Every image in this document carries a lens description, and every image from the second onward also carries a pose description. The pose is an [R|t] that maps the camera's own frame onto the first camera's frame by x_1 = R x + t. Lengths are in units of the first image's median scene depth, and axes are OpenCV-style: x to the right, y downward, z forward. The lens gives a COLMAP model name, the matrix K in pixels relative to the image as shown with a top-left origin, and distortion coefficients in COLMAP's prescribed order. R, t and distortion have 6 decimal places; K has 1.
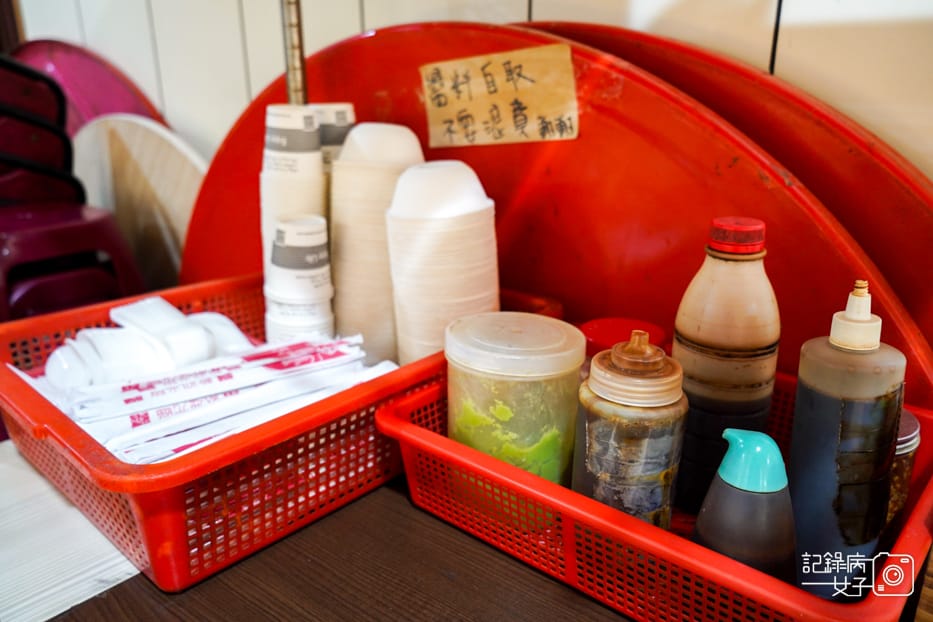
lens RADIAL K [[766.4, 0, 466.5], [0, 766.4, 311.0], [0, 0, 1]] dist [-0.004157, -0.000450]
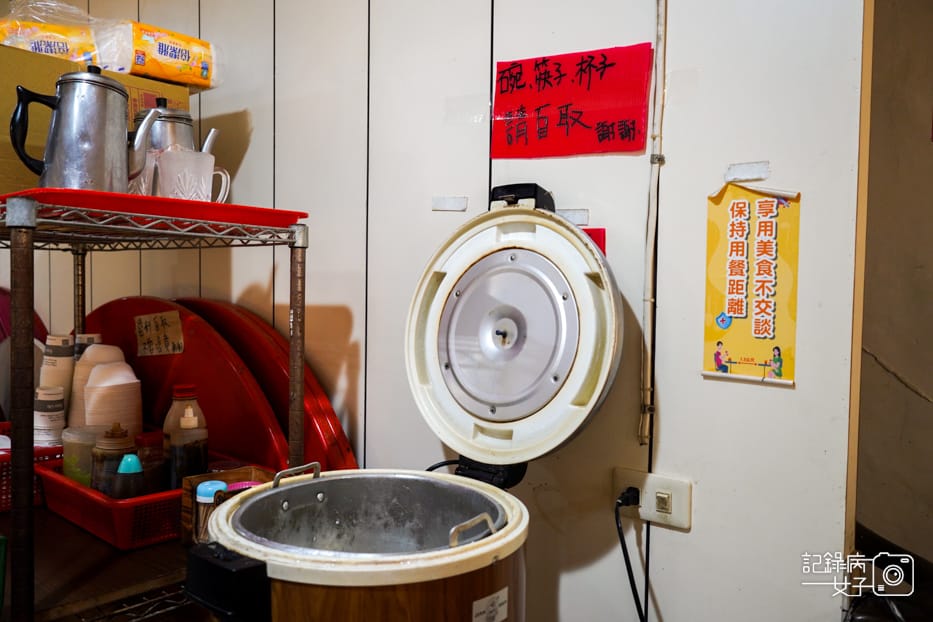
lens RADIAL K [[769.2, 0, 466.5], [0, 769.2, 311.0], [0, 0, 1]] dist [0.002650, 0.004486]
pose [[0.999778, 0.020787, -0.003545, 0.896694], [-0.020953, 0.960427, -0.277743, 0.230057], [-0.002369, 0.277756, 0.960649, -1.041634]]
